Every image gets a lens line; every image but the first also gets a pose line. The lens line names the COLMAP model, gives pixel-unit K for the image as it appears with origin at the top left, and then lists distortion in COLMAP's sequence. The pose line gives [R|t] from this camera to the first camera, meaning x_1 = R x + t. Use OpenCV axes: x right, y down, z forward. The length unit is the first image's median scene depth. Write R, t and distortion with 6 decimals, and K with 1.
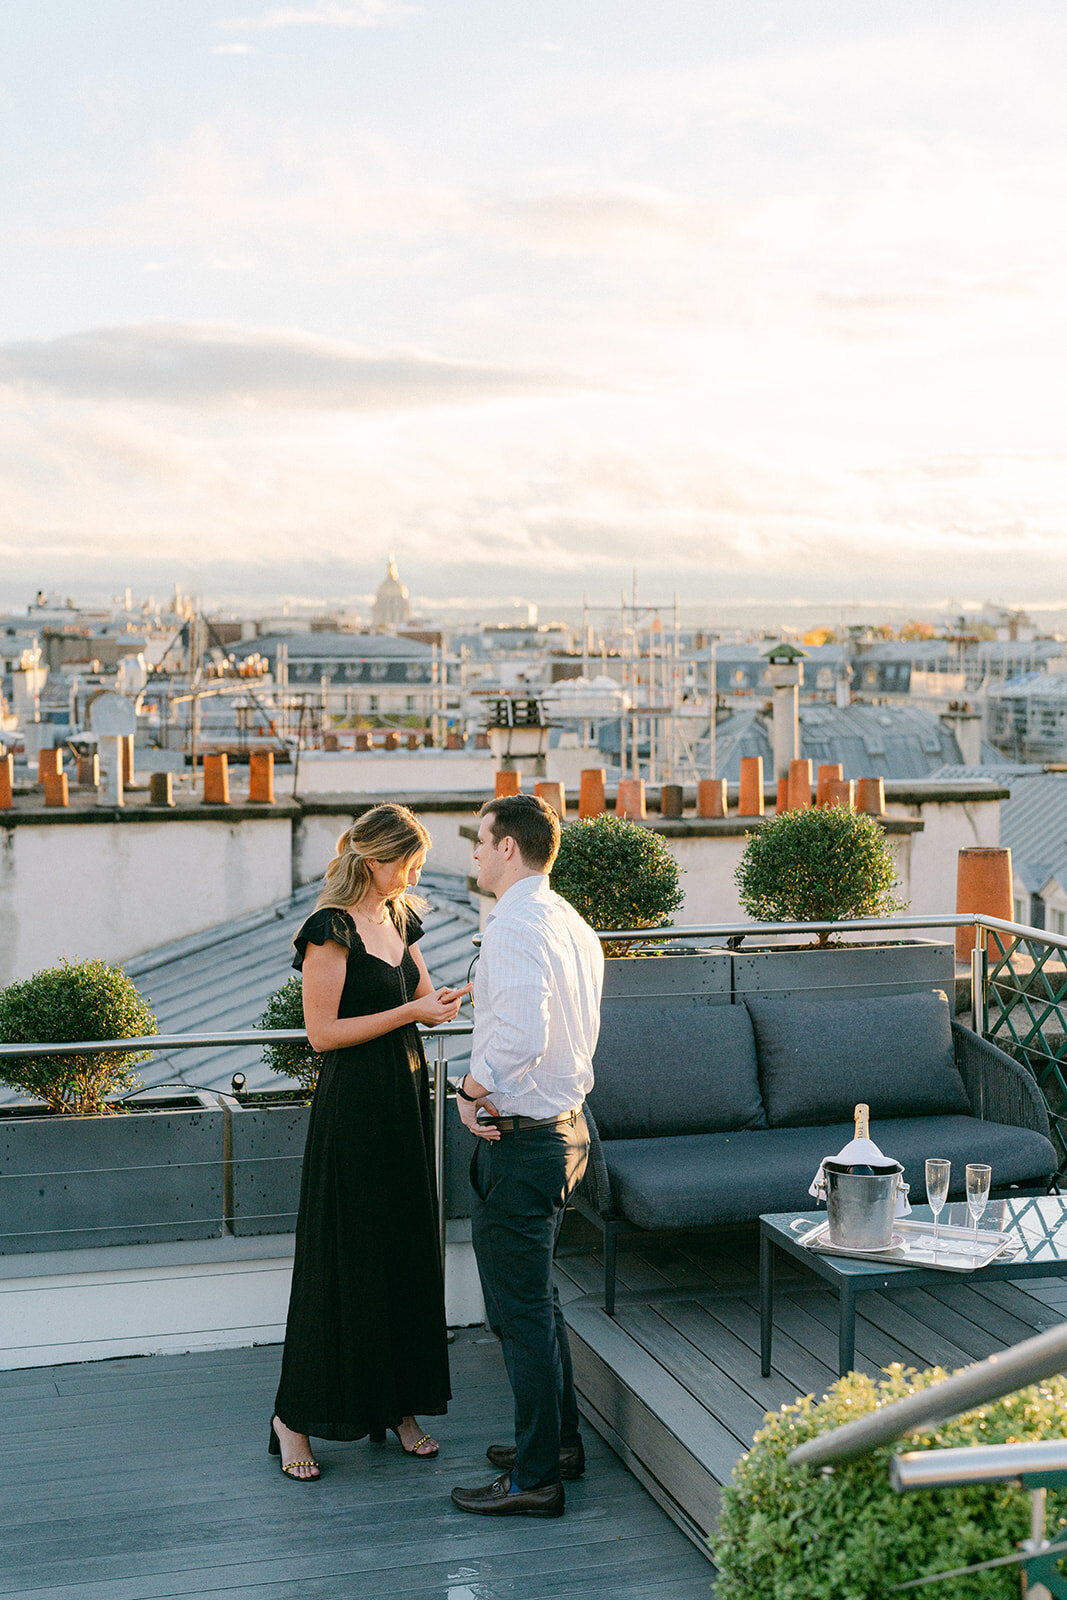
lens RADIAL K [[2324.9, 0, 531.9], [0, 2324.9, 799.4], [0, 0, 1]] dist [-0.024094, 0.180230]
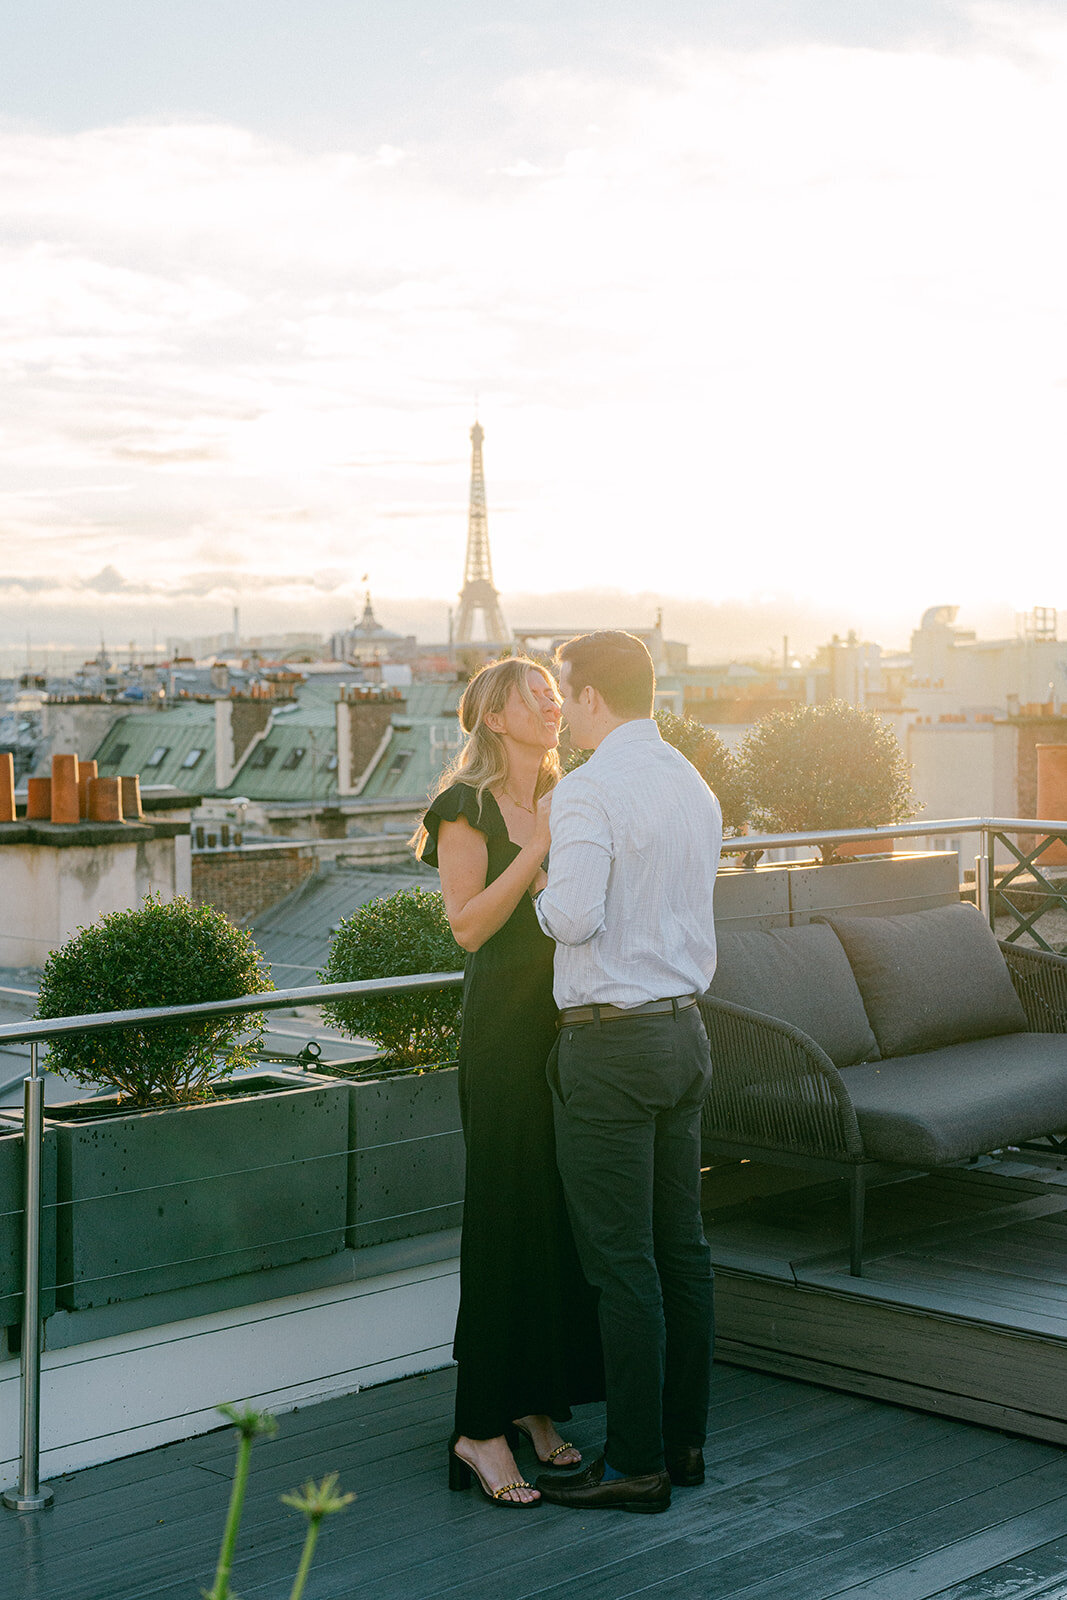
lens RADIAL K [[2522.8, 0, 540.1], [0, 2522.8, 836.3], [0, 0, 1]] dist [-0.018885, 0.100380]
pose [[0.876187, -0.034717, 0.480719, -0.310336], [0.039814, 0.999207, -0.000406, 0.035617], [-0.480323, 0.019495, 0.876875, 0.153711]]
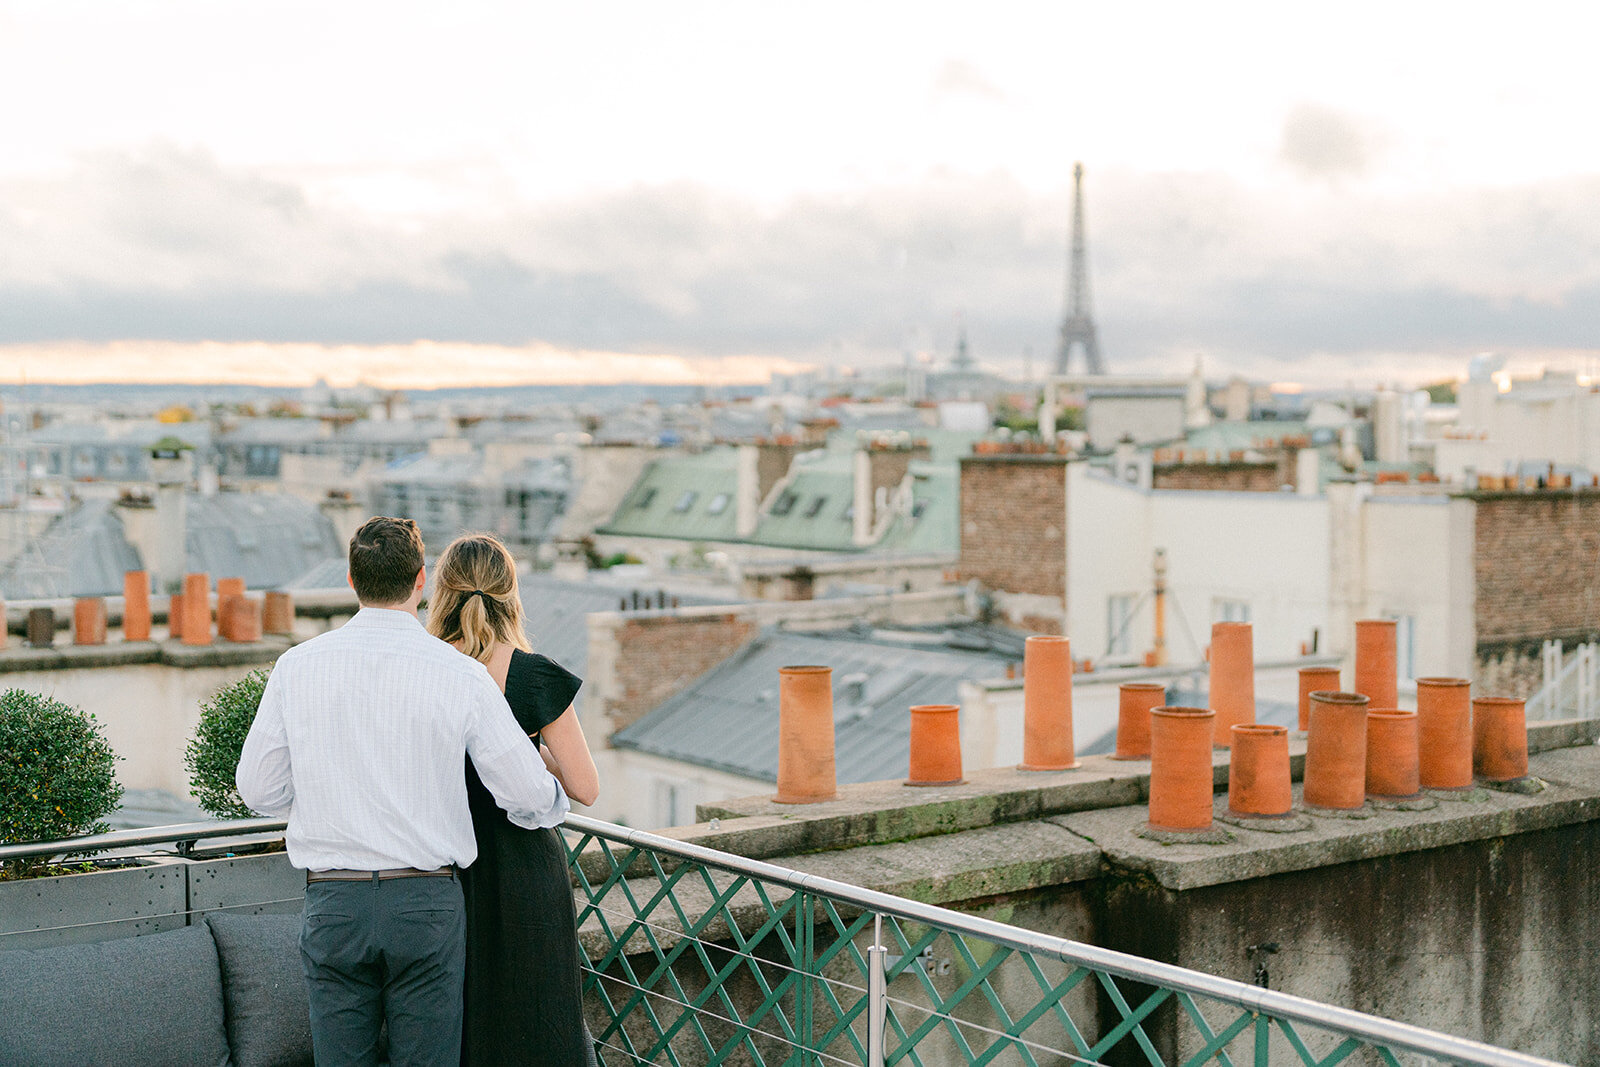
lens RADIAL K [[2522.8, 0, 799.2], [0, 2522.8, 457.9], [0, 0, 1]] dist [-0.018885, 0.100380]
pose [[0.933619, -0.003387, 0.358252, -0.016771], [0.022248, 0.998573, -0.048540, -0.016204], [-0.357577, 0.053289, 0.932362, 0.093158]]
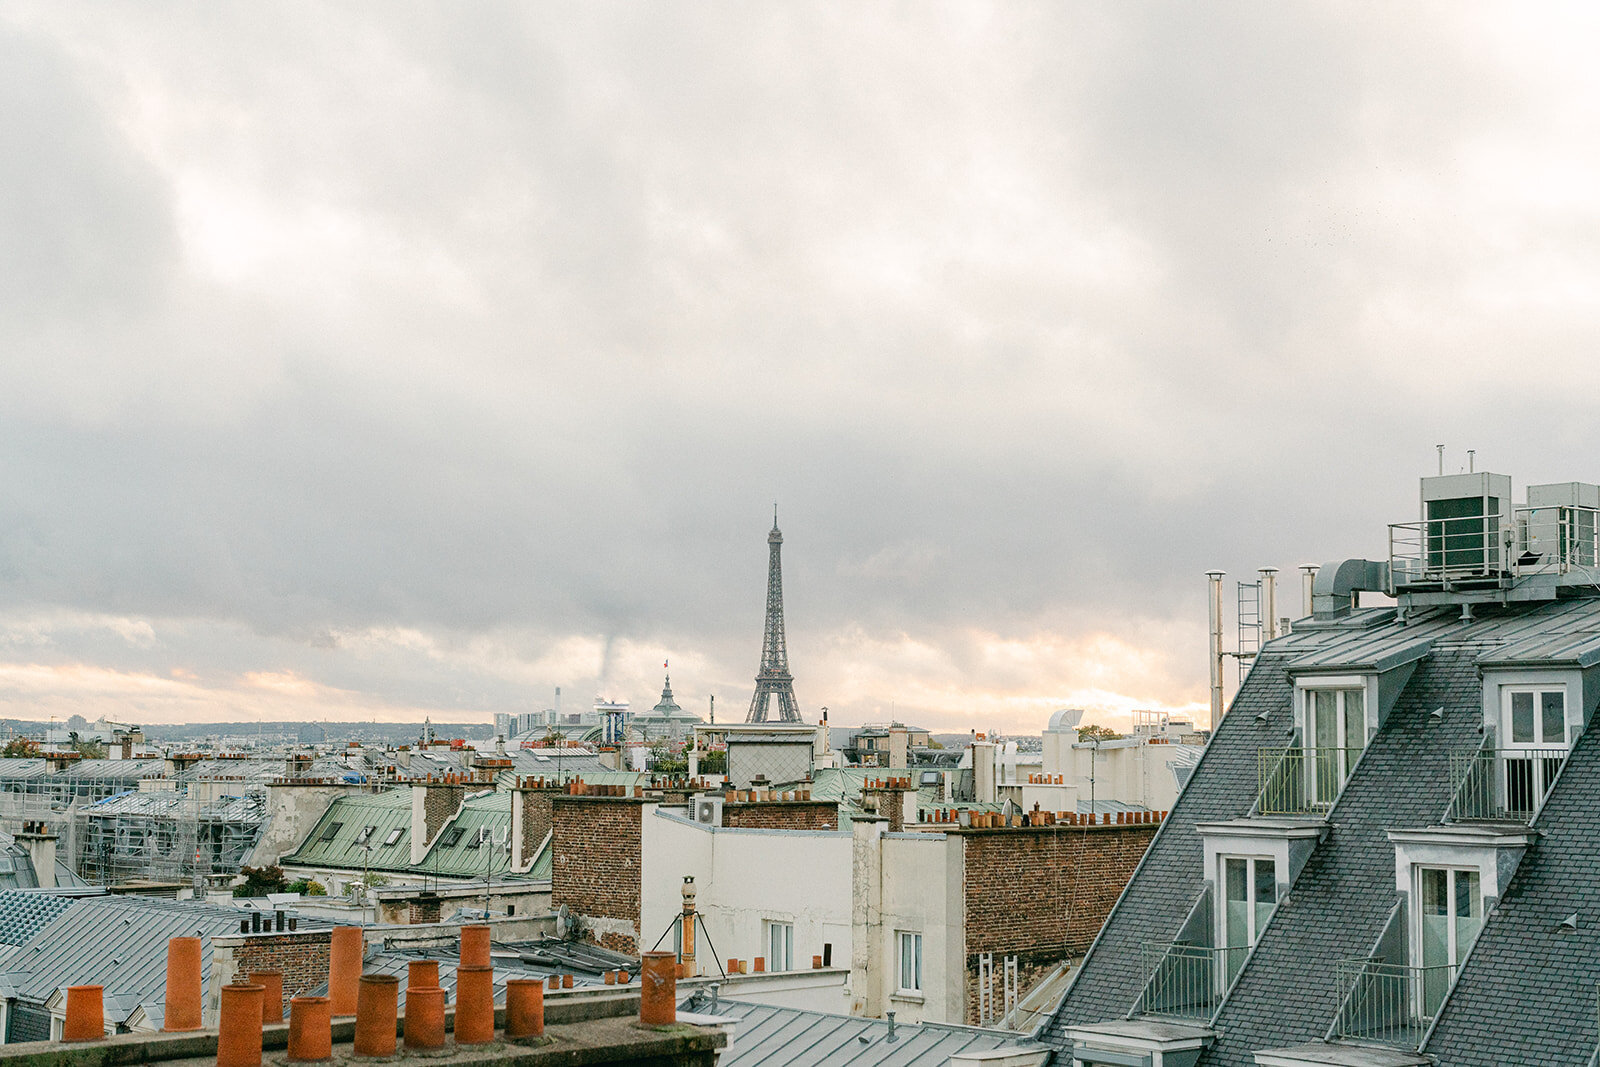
lens RADIAL K [[2268.7, 0, 803.3], [0, 2268.7, 534.6], [0, 0, 1]] dist [-0.010706, 0.113541]
pose [[0.883652, 0.053700, 0.465055, 0.110696], [0.023800, 0.986962, -0.159186, -0.005466], [-0.467540, 0.151734, 0.870852, -0.262419]]
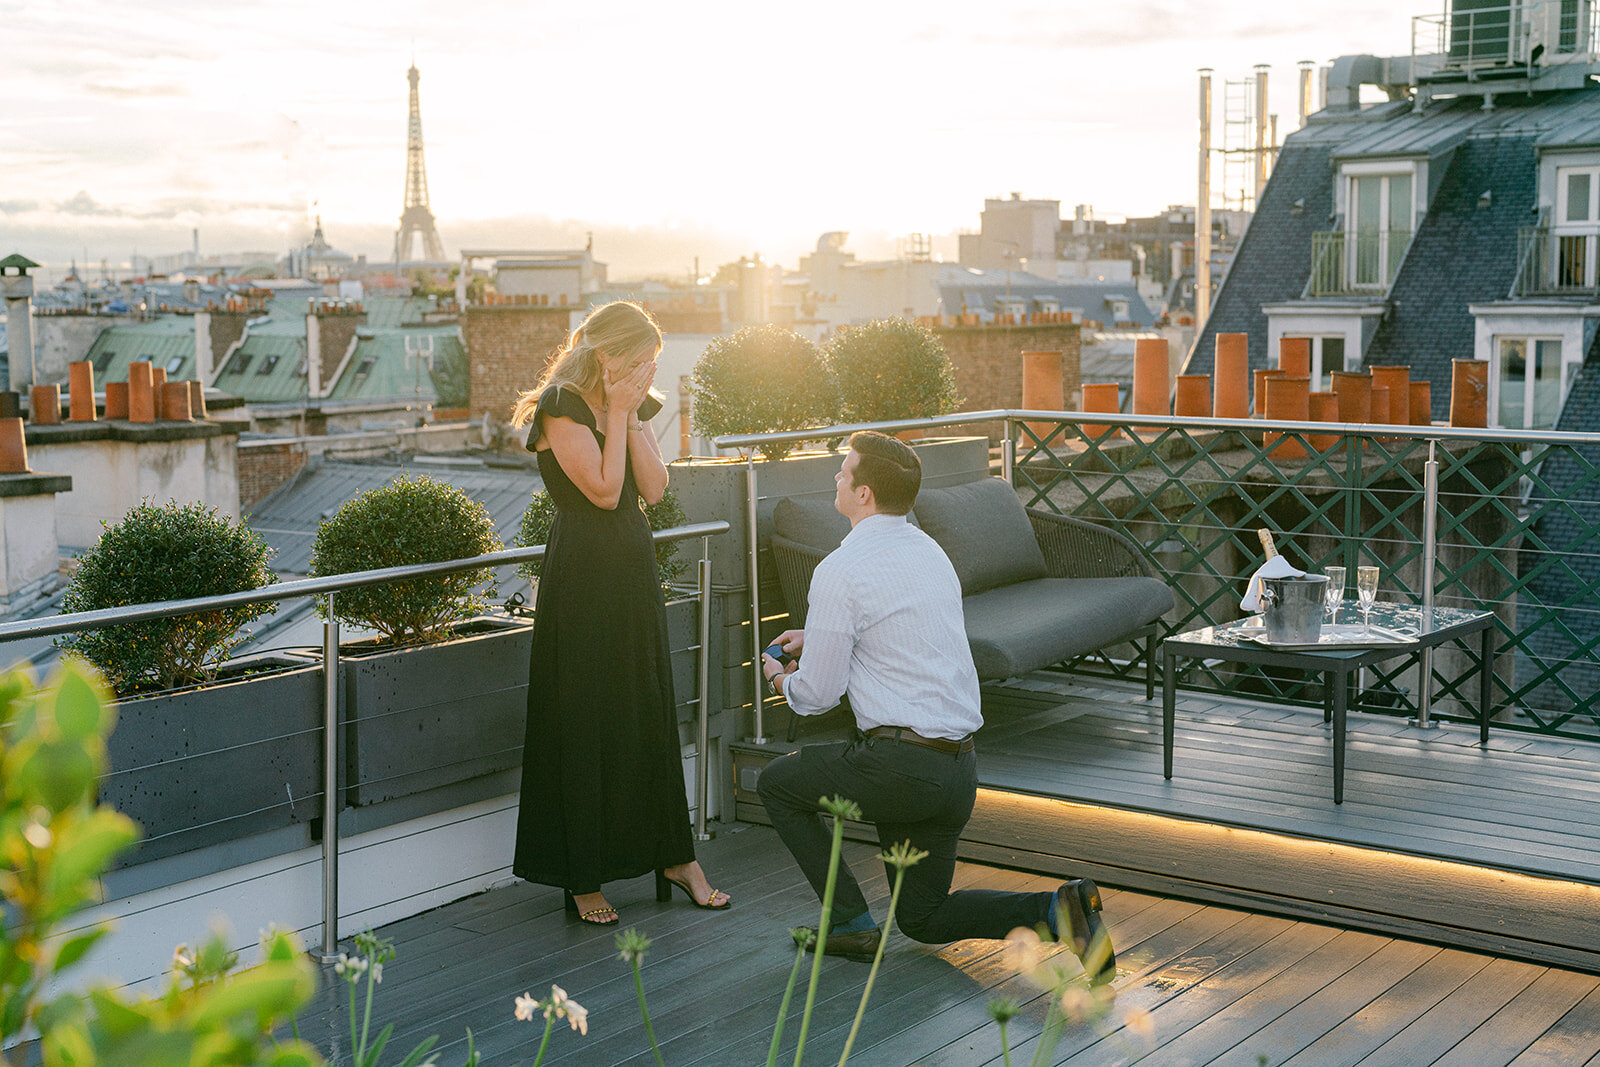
lens RADIAL K [[2195.0, 0, 800.0], [0, 2195.0, 529.4], [0, 0, 1]] dist [-0.015096, 0.140679]
pose [[0.795892, -0.068156, 0.601590, -0.389850], [0.047259, 0.997605, 0.050500, 0.034694], [-0.603591, -0.011762, 0.797207, 0.138418]]
